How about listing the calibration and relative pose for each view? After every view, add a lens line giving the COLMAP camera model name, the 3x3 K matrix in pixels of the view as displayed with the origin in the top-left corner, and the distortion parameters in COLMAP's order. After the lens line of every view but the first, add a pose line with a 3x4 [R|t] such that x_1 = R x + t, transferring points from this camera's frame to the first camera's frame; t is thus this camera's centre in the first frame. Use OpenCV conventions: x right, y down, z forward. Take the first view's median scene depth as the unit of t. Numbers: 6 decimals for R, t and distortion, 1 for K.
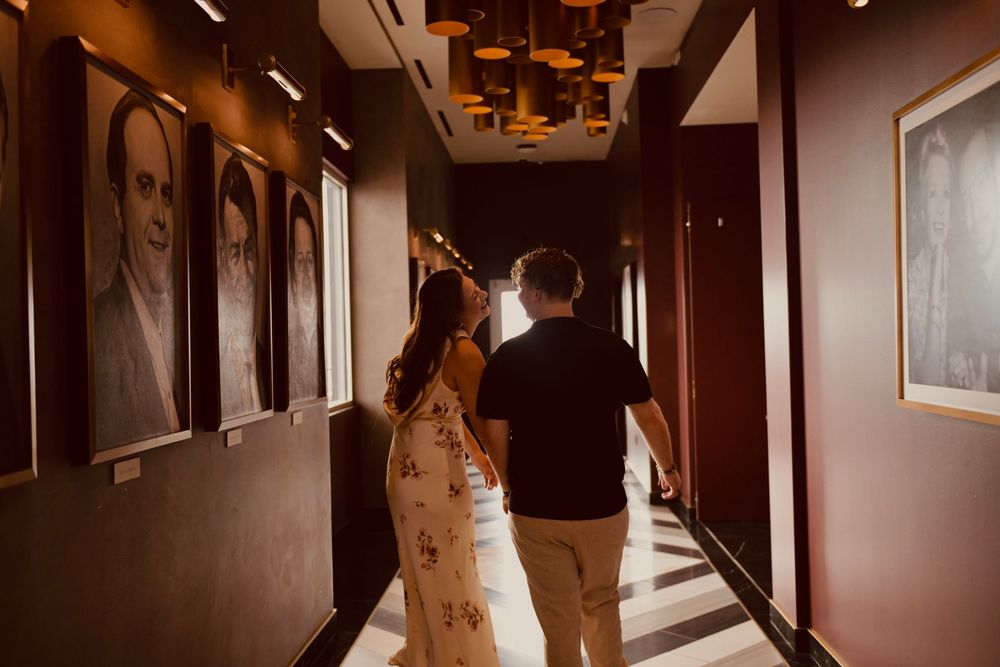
lens RADIAL K [[1041.6, 0, 499.7], [0, 1041.6, 331.3], [0, 0, 1]] dist [0.008582, 0.000000]
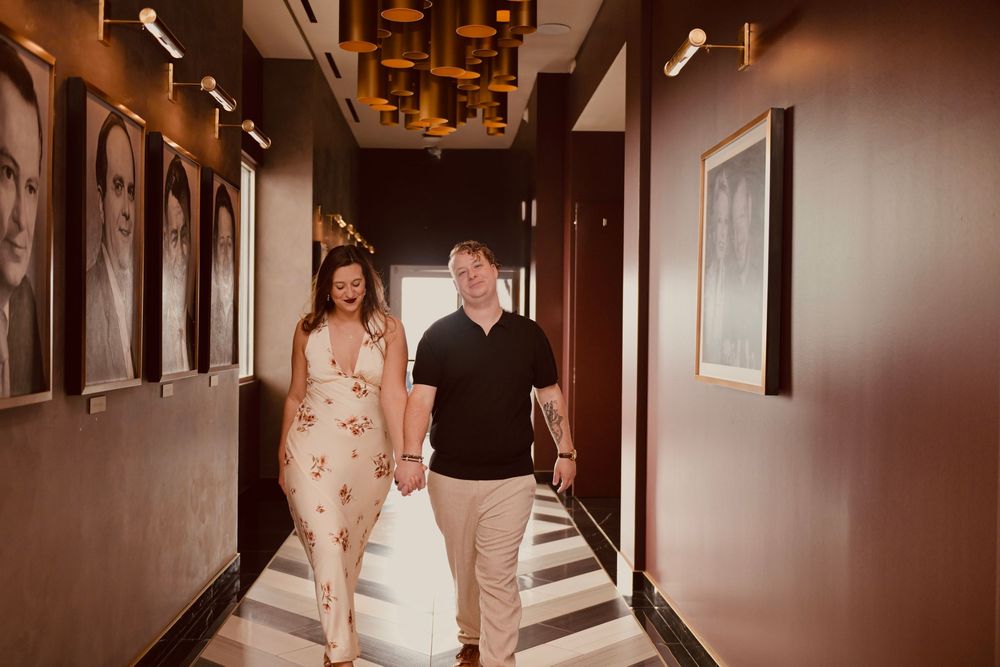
lens RADIAL K [[1041.6, 0, 498.8], [0, 1041.6, 339.7], [0, 0, 1]] dist [0.008582, 0.000000]
pose [[0.994722, 0.037558, 0.095485, 0.006182], [-0.039499, 0.999048, 0.018522, 0.003742], [-0.094699, -0.022196, 0.995258, -0.156562]]
